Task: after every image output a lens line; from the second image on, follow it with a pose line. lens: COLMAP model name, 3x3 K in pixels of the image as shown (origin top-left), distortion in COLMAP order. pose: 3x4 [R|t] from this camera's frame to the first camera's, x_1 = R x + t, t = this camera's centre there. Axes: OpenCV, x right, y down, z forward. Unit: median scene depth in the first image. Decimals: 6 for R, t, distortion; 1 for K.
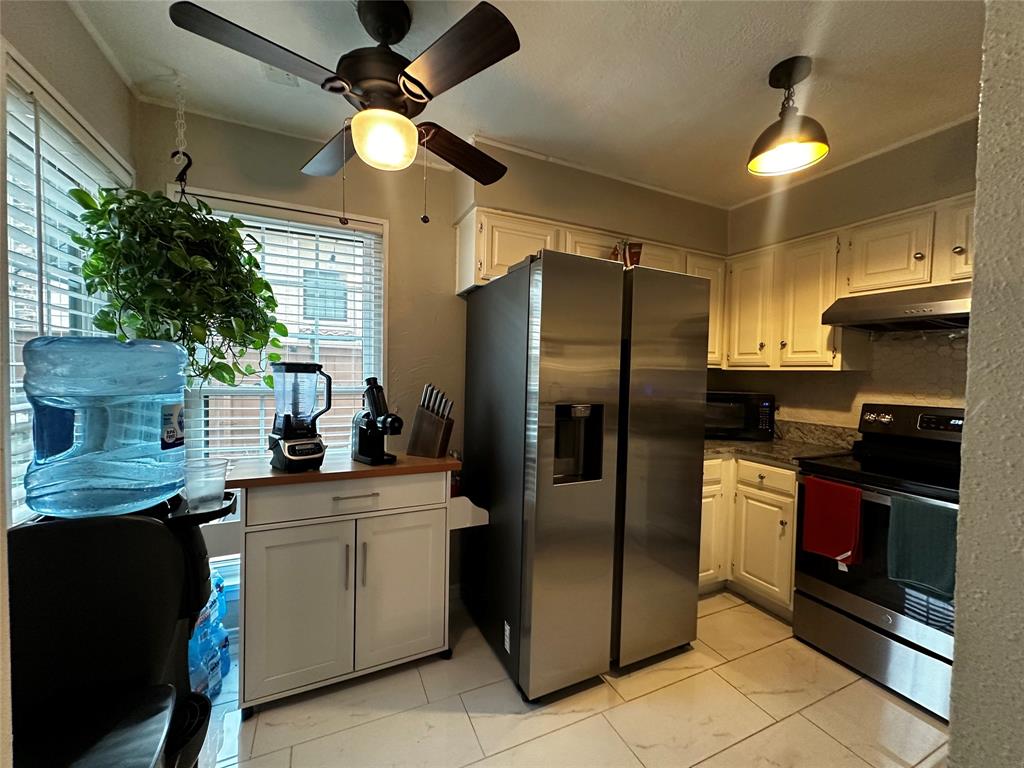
lens RADIAL K [[409.6, 0, 511.2], [0, 409.6, 382.7], [0, 0, 1]] dist [-0.002965, 0.000275]
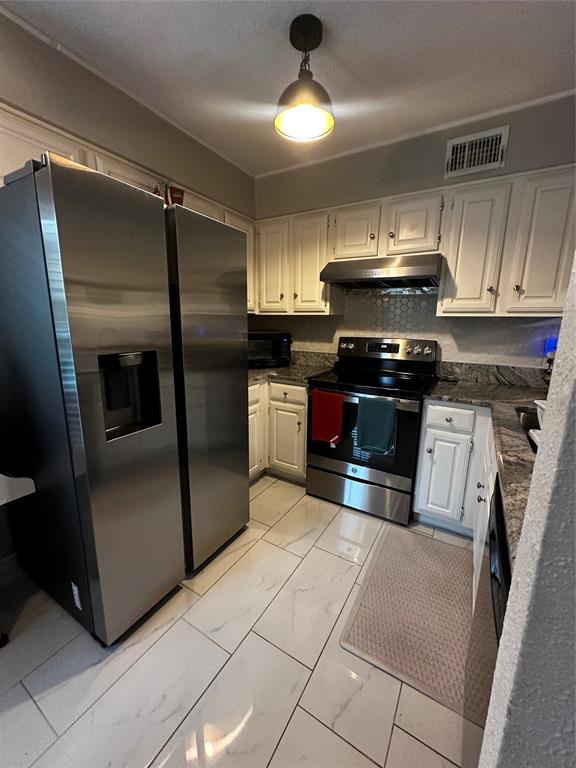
lens RADIAL K [[306.8, 0, 288.3], [0, 306.8, 382.6], [0, 0, 1]] dist [-0.003369, 0.001150]
pose [[0.827307, -0.124313, 0.547823, 0.067785], [0.021341, 0.981458, 0.190485, -0.005501], [-0.561345, -0.145898, 0.814620, 0.187247]]
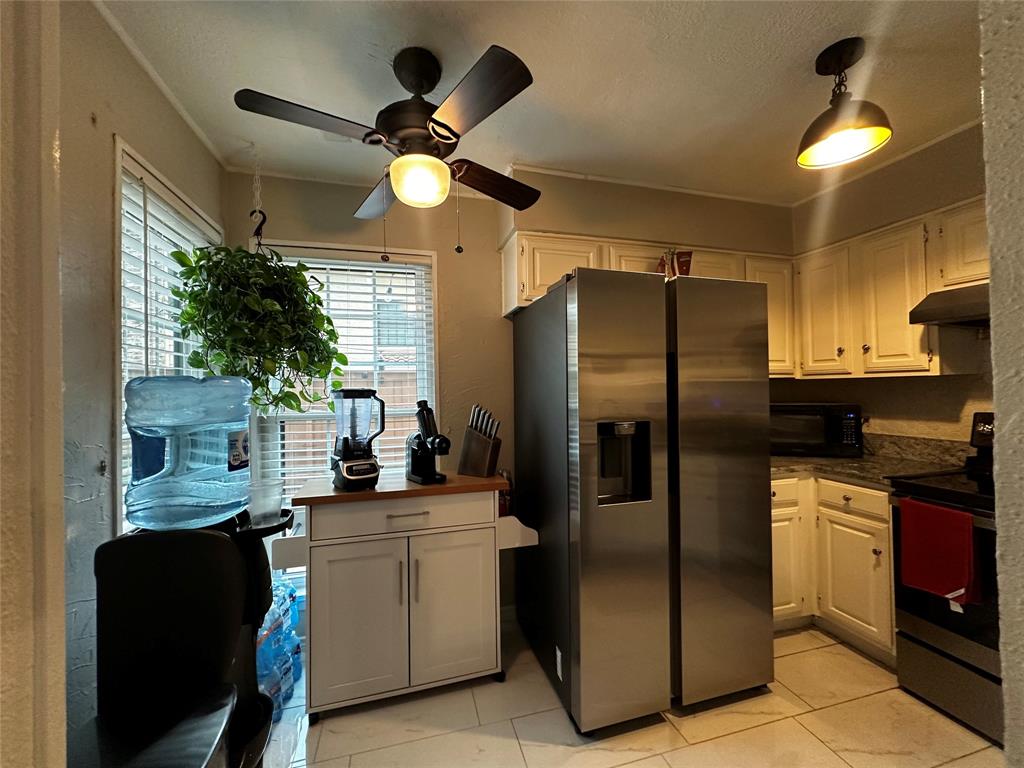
lens RADIAL K [[409.6, 0, 511.2], [0, 409.6, 382.7], [0, 0, 1]] dist [-0.002965, 0.000275]
pose [[0.985966, -0.037891, -0.162588, 0.058538], [0.030970, 0.998512, -0.044890, -0.003761], [0.164047, 0.039224, 0.985672, -0.003047]]
